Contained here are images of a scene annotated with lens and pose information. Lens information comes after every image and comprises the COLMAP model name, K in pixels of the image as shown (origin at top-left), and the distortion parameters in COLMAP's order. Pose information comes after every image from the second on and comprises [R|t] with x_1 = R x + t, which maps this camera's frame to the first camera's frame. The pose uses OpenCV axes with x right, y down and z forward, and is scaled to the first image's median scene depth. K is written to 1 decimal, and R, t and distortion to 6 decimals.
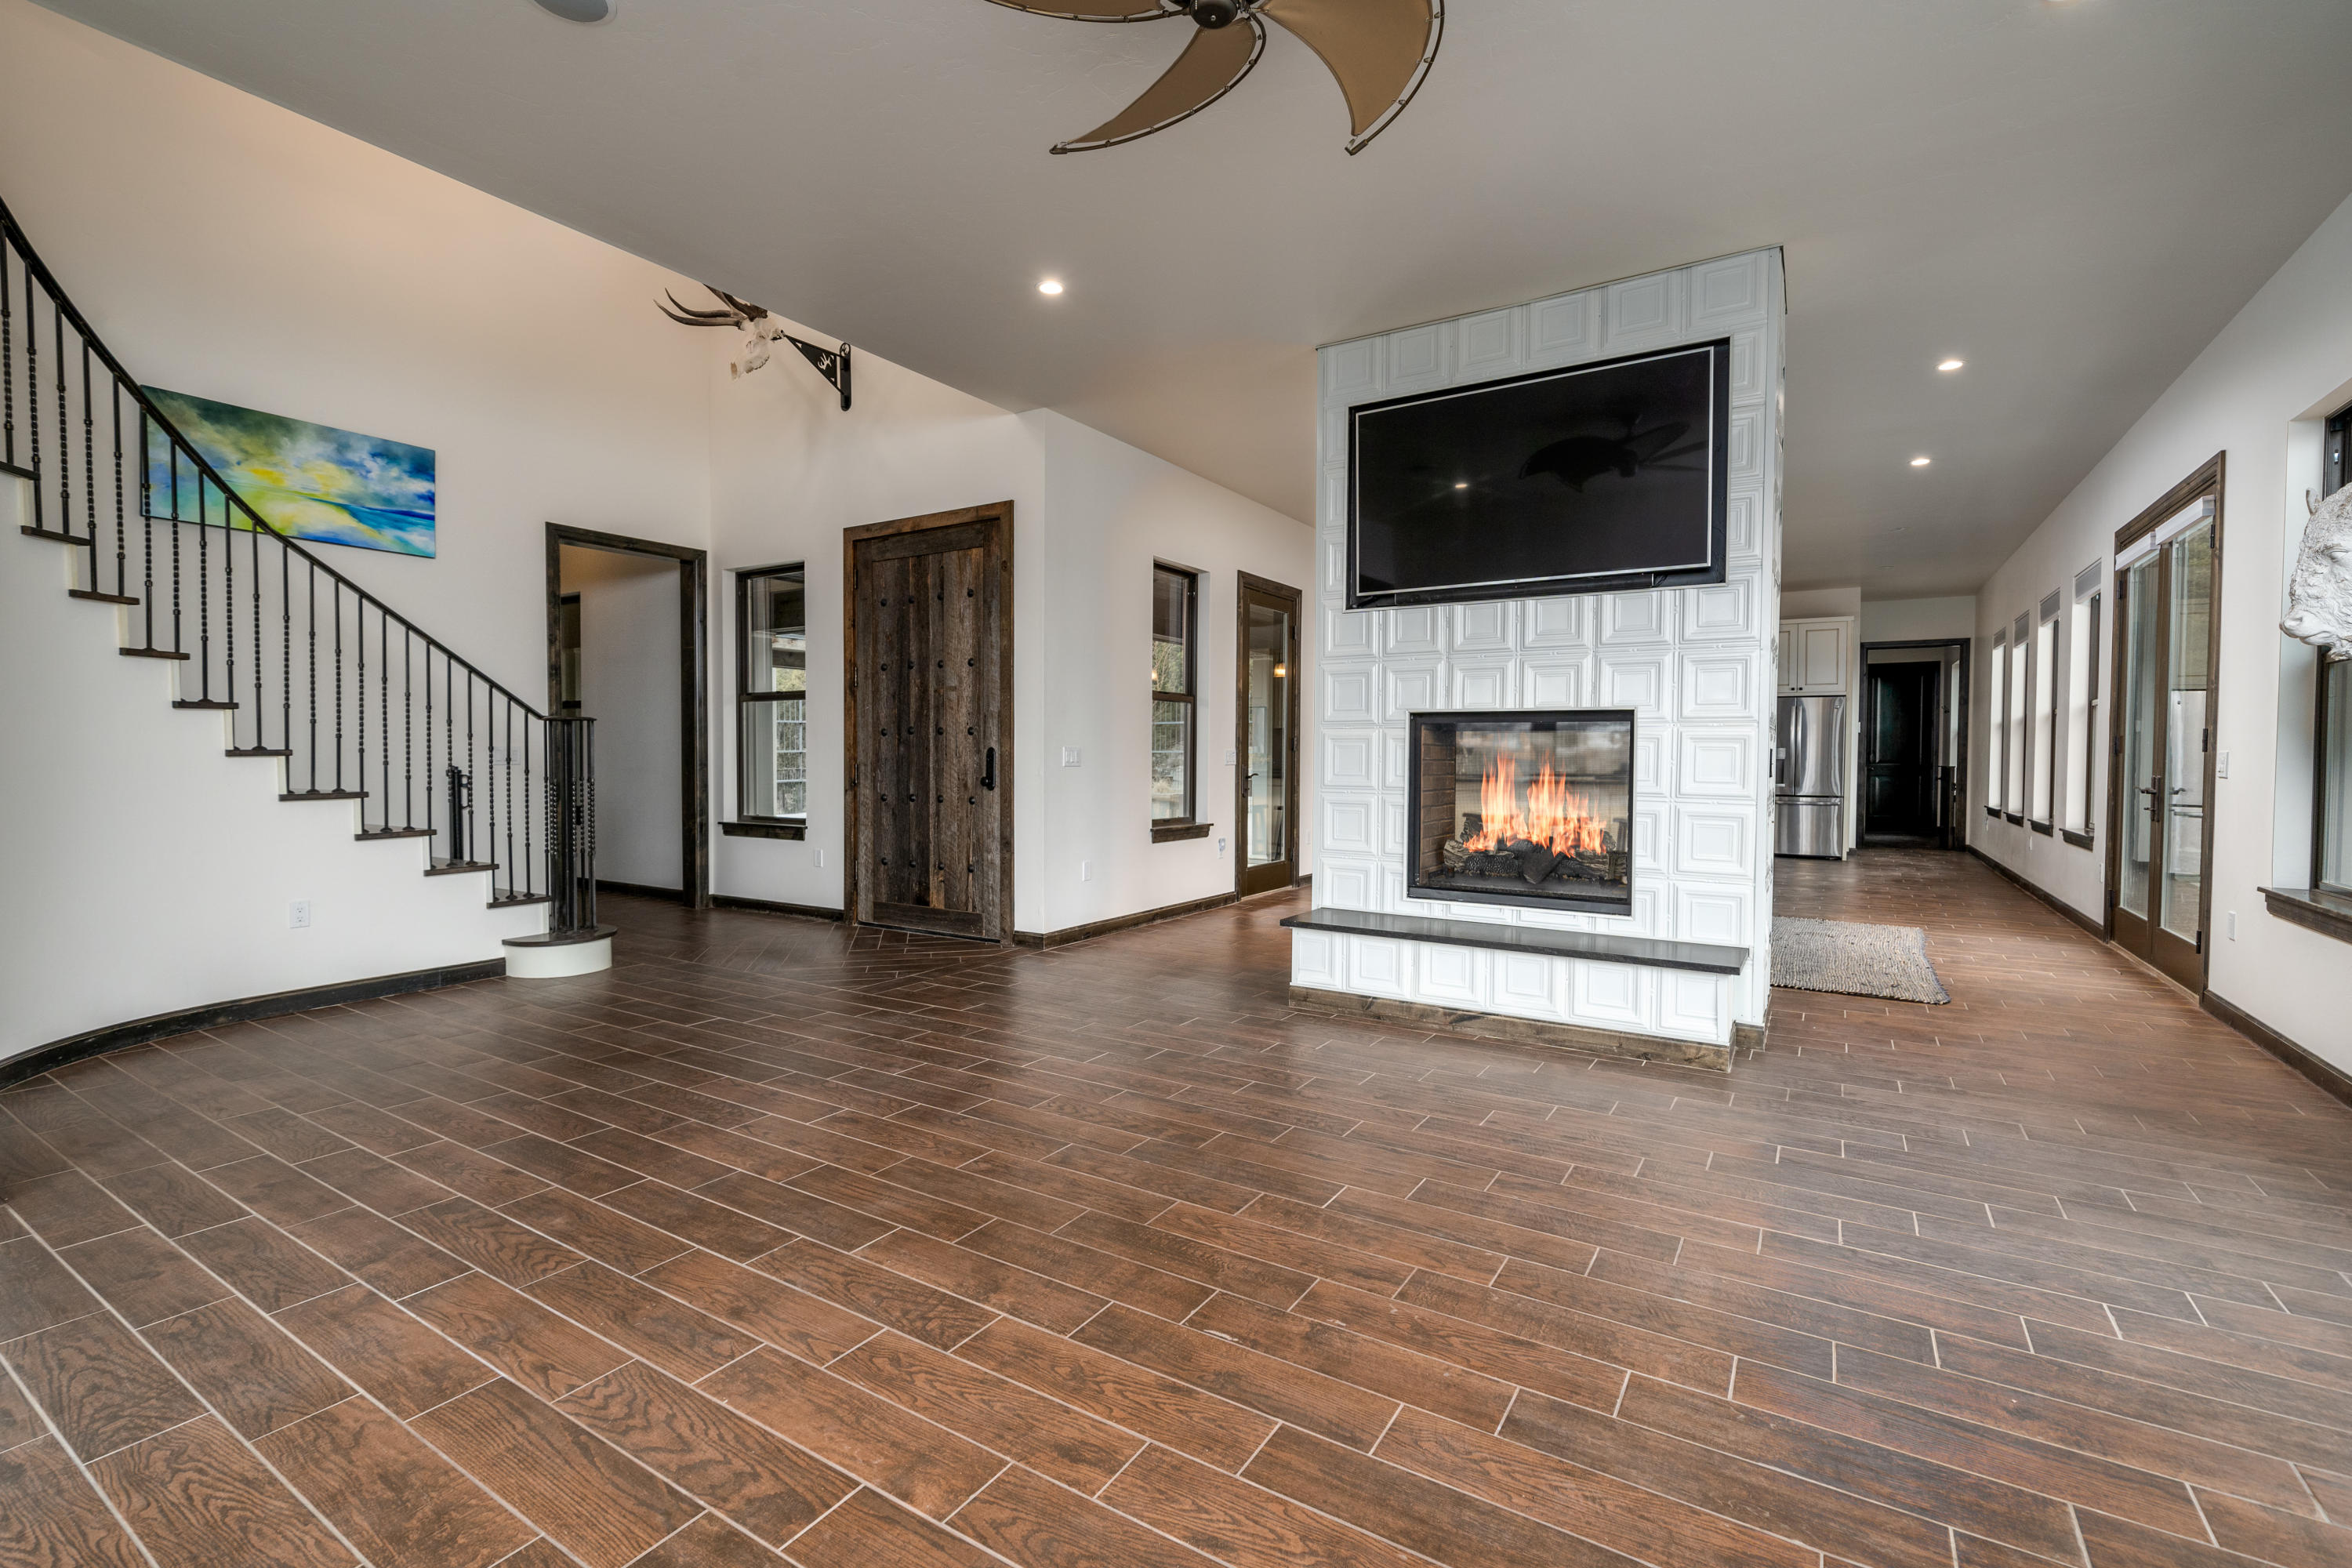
lens RADIAL K [[1027.5, 0, 1176.0], [0, 1027.5, 784.0], [0, 0, 1]] dist [-0.000744, 0.000005]
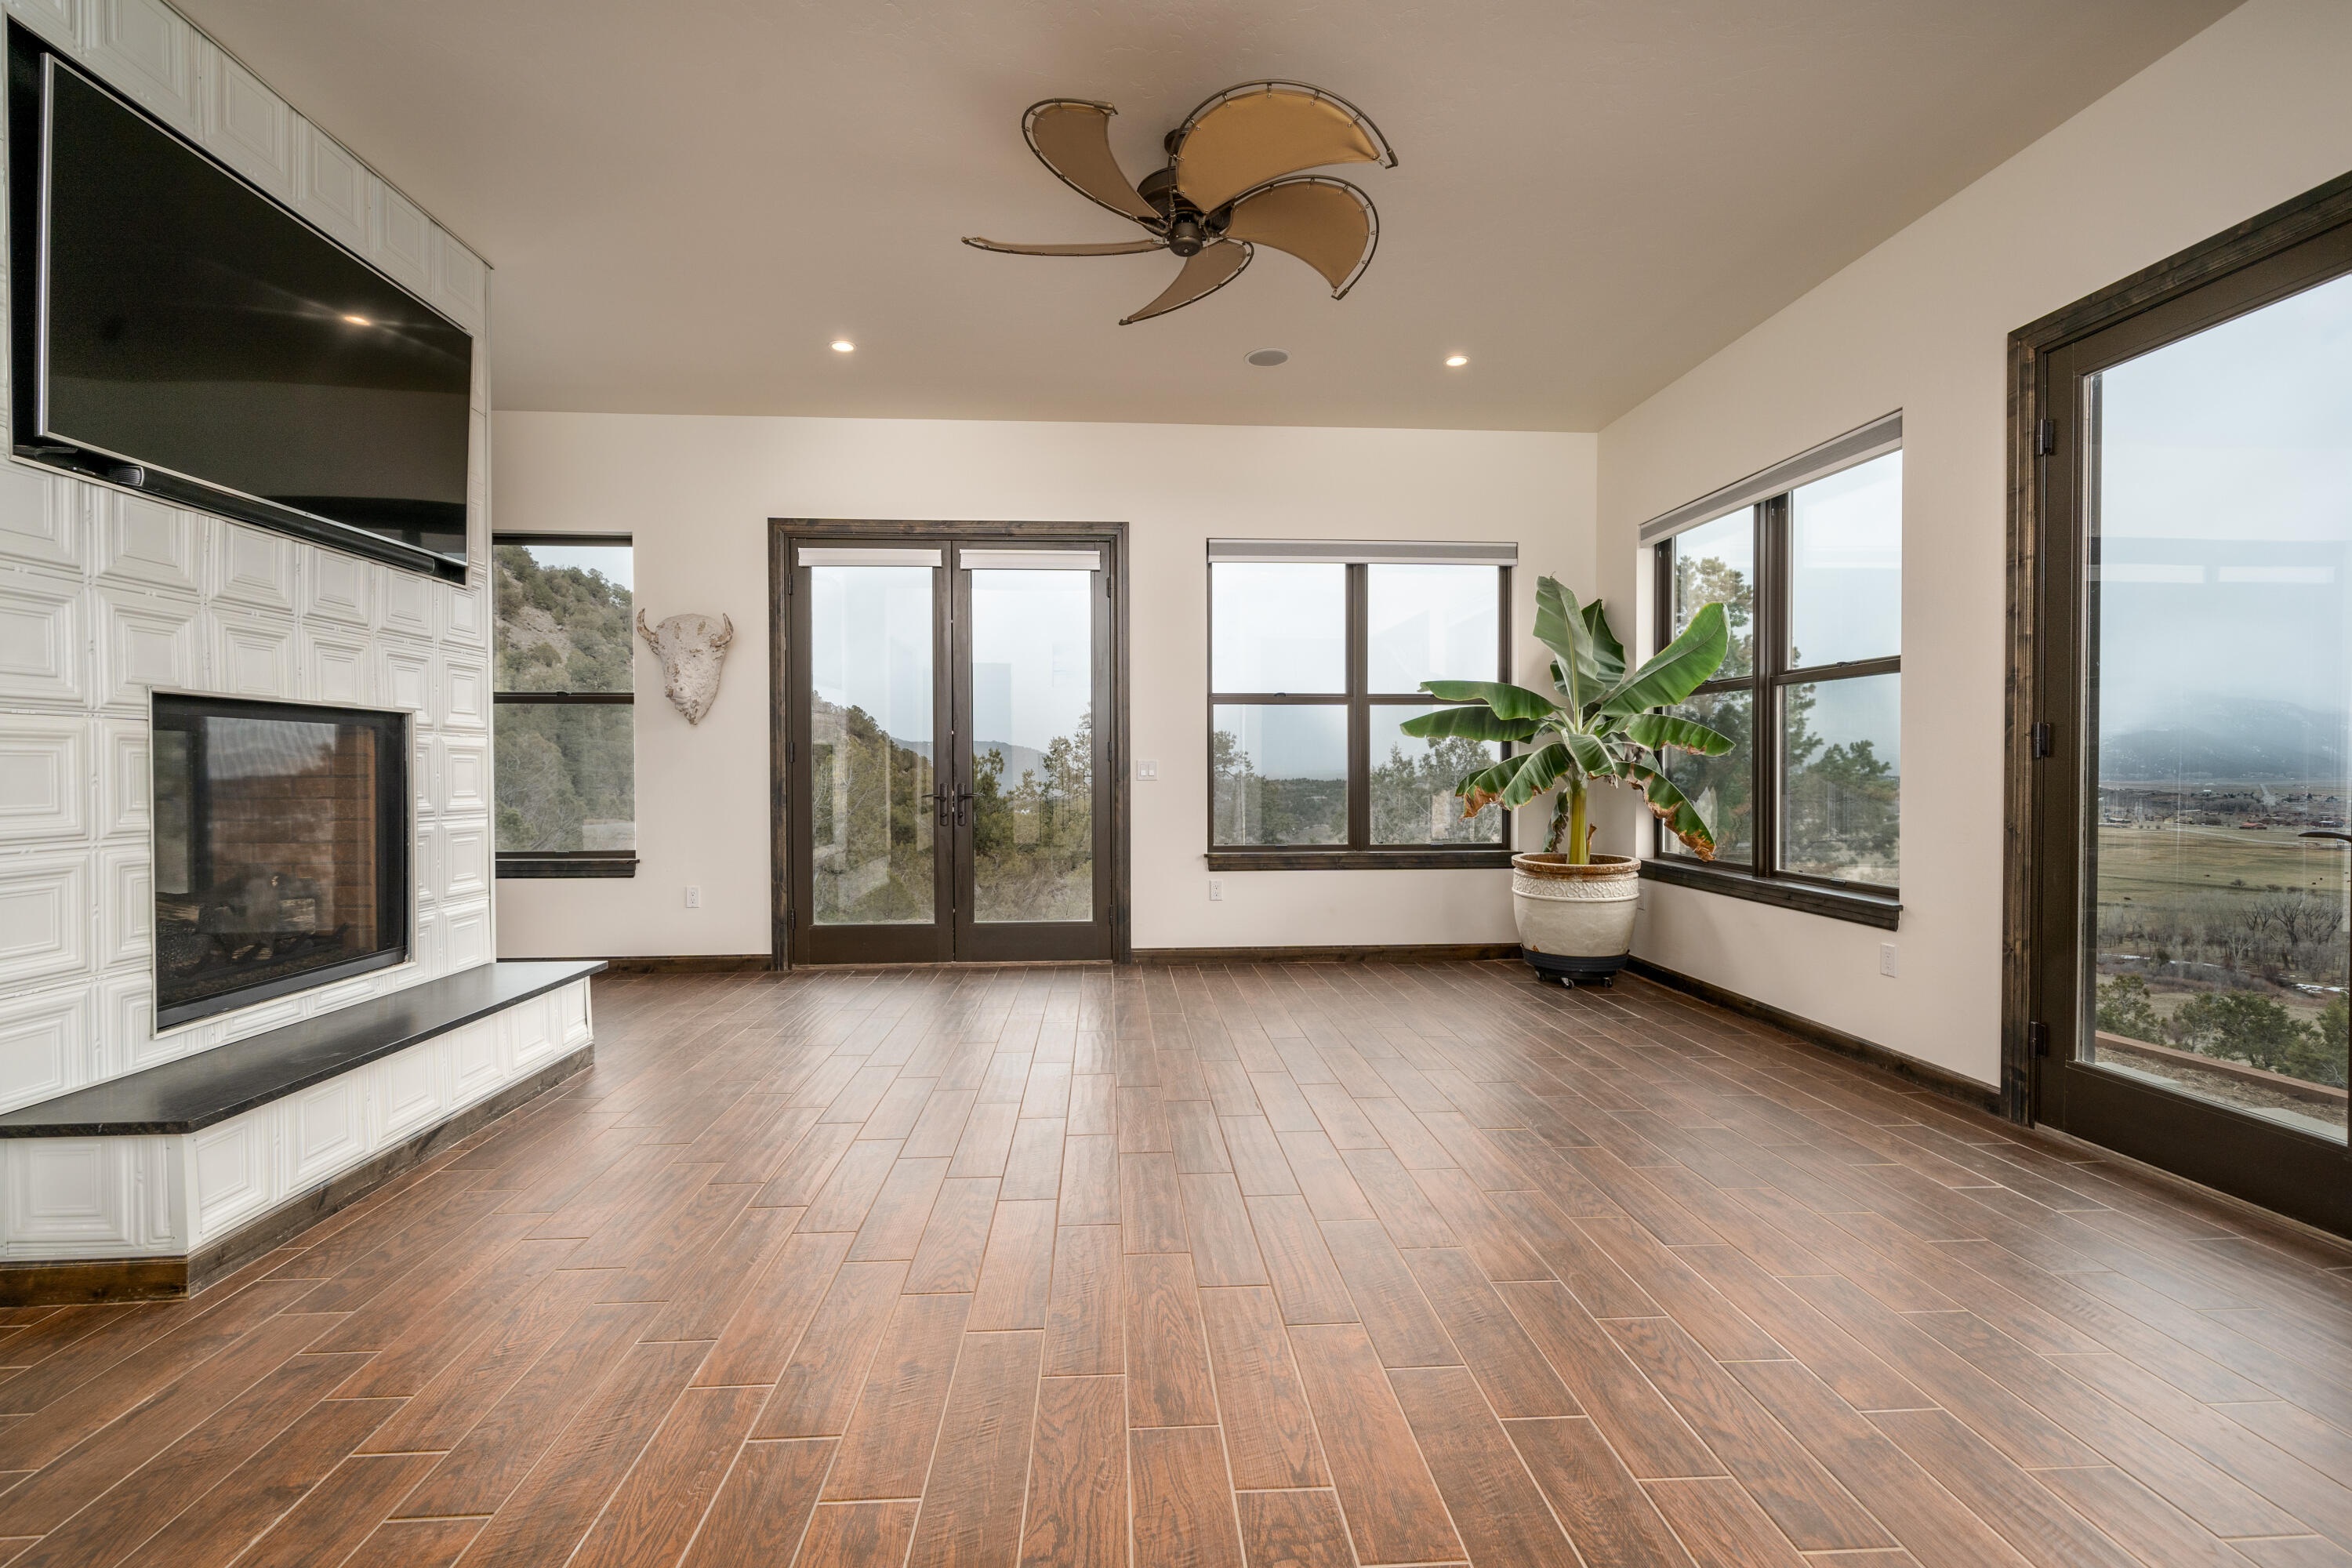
lens RADIAL K [[1027.5, 0, 1176.0], [0, 1027.5, 784.0], [0, 0, 1]] dist [-0.000744, 0.000005]
pose [[-0.591496, -0.008753, 0.806260, -0.932133], [0.019473, 0.999494, 0.025137, -0.038954], [-0.806073, 0.030569, -0.591027, 1.573468]]
